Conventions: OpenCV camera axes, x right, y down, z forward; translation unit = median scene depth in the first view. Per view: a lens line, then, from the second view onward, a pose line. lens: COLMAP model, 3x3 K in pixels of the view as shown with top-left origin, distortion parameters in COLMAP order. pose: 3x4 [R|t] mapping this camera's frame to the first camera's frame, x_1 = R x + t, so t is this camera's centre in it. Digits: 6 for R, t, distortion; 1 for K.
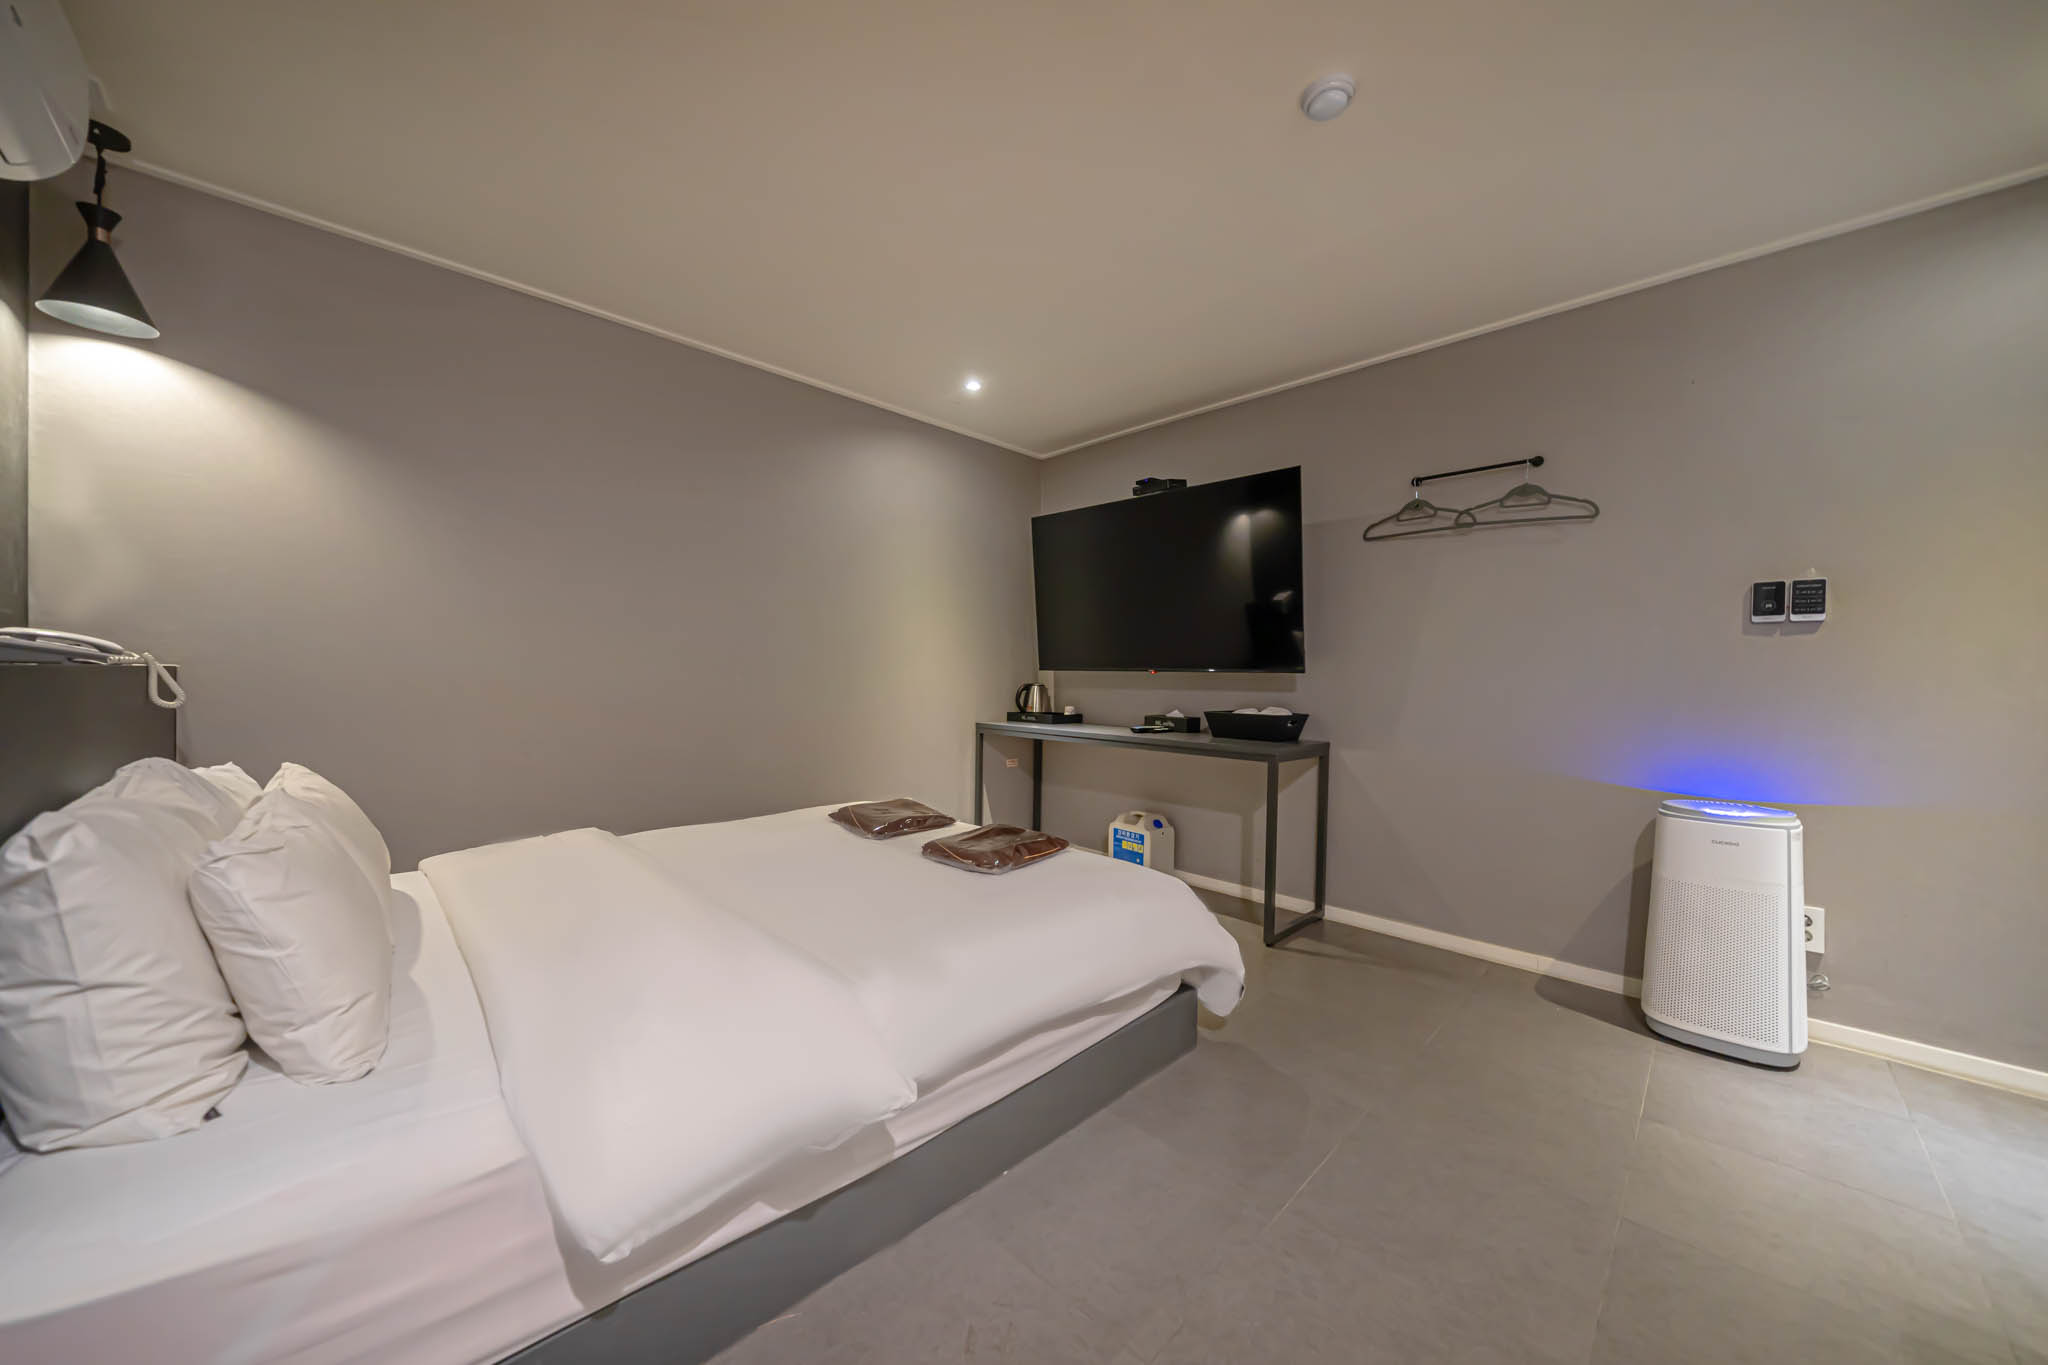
lens RADIAL K [[691.5, 0, 1024.0], [0, 691.5, 682.5], [0, 0, 1]] dist [0.000244, -0.000008]
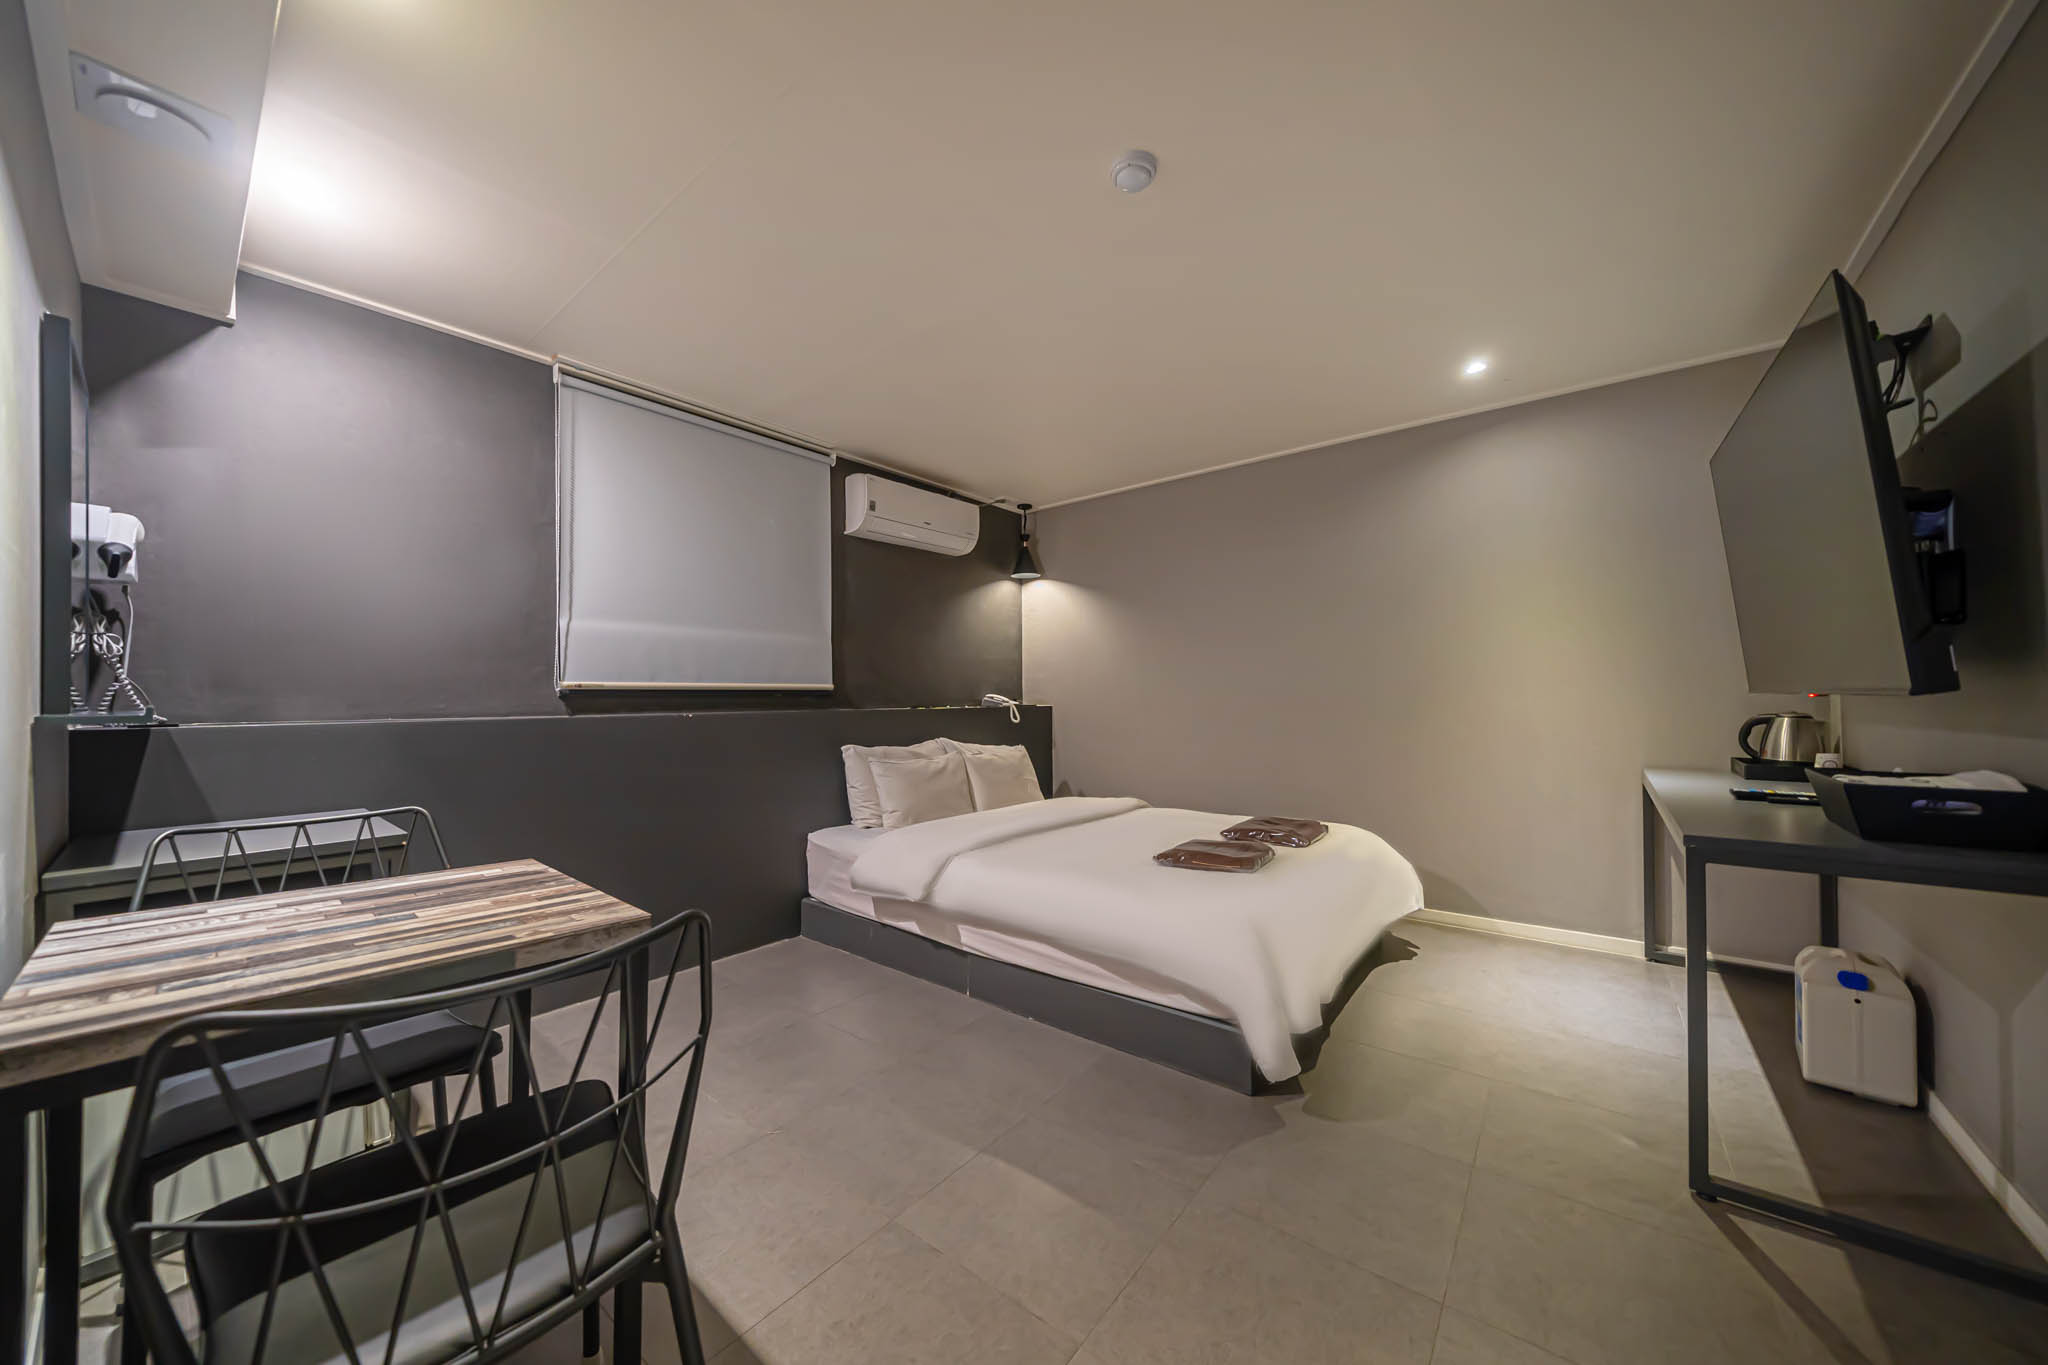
lens RADIAL K [[705.3, 0, 1027.9], [0, 705.3, 678.9], [0, 0, 1]] dist [0.000244, -0.000053]
pose [[0.155223, -0.040345, -0.987055, 0.691410], [0.003967, 0.999183, -0.040217, -0.009551], [0.987872, 0.002327, 0.155256, 0.308057]]
